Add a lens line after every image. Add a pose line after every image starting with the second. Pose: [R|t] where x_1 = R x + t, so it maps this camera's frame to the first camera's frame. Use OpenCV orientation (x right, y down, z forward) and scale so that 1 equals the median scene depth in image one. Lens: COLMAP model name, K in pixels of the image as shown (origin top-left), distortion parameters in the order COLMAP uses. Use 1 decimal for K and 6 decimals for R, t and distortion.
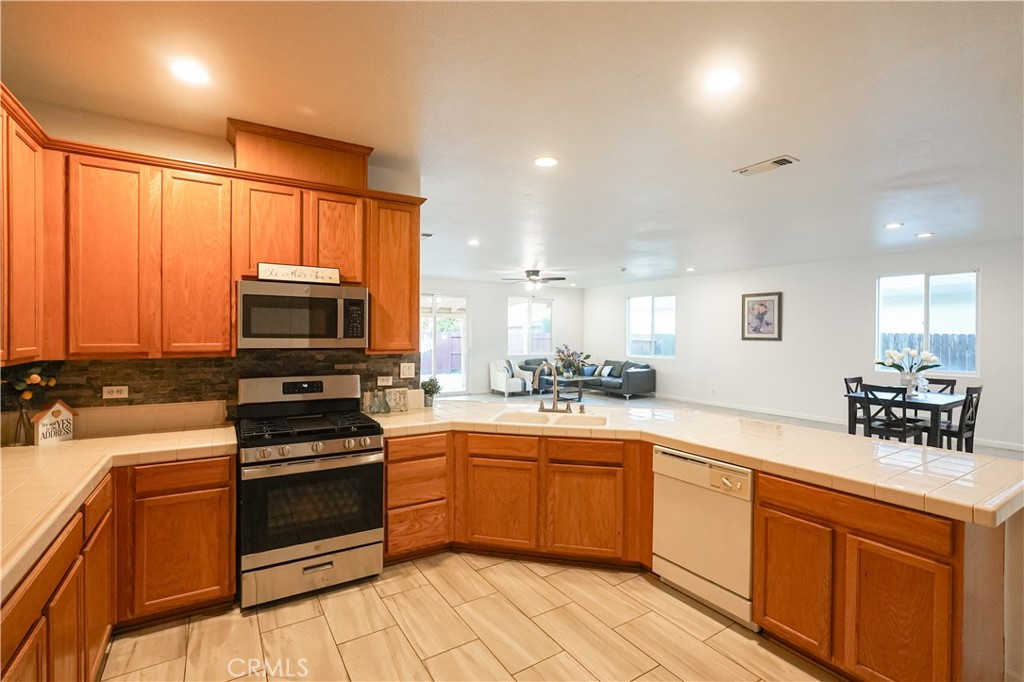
lens RADIAL K [[468.4, 0, 515.4], [0, 468.4, 337.2], [0, 0, 1]] dist [-0.001880, 0.001918]
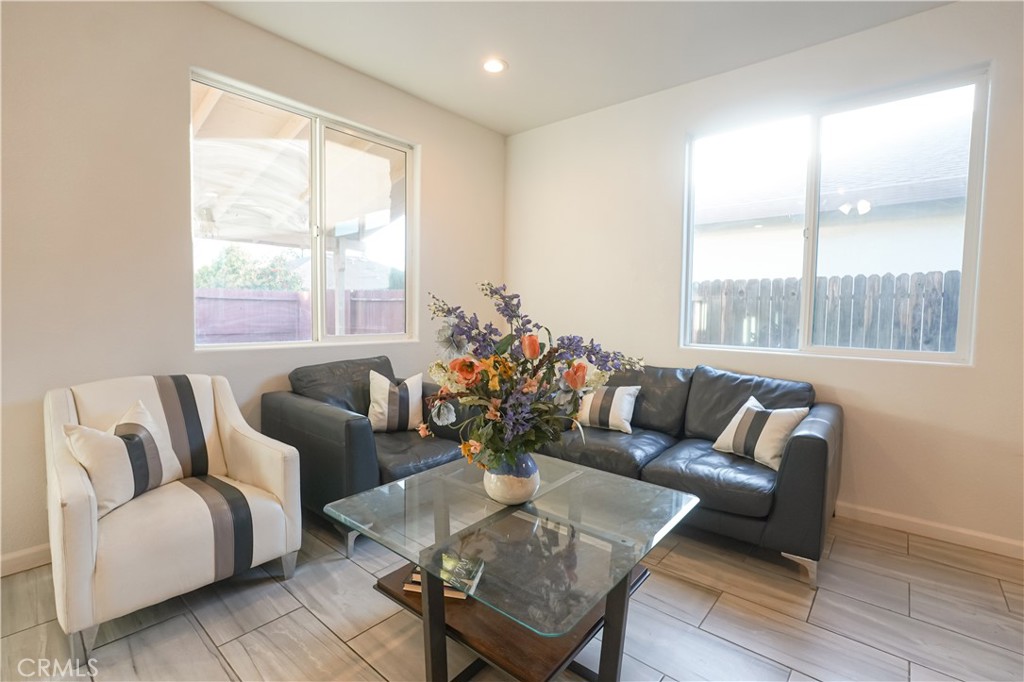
lens RADIAL K [[468.4, 0, 516.7], [0, 468.4, 339.4], [0, 0, 1]] dist [-0.001880, 0.001918]
pose [[0.955240, -0.009163, 0.295690, 0.061615], [-0.005356, 0.998821, 0.048255, 0.022389], [-0.295784, -0.047679, 0.954064, 0.776883]]
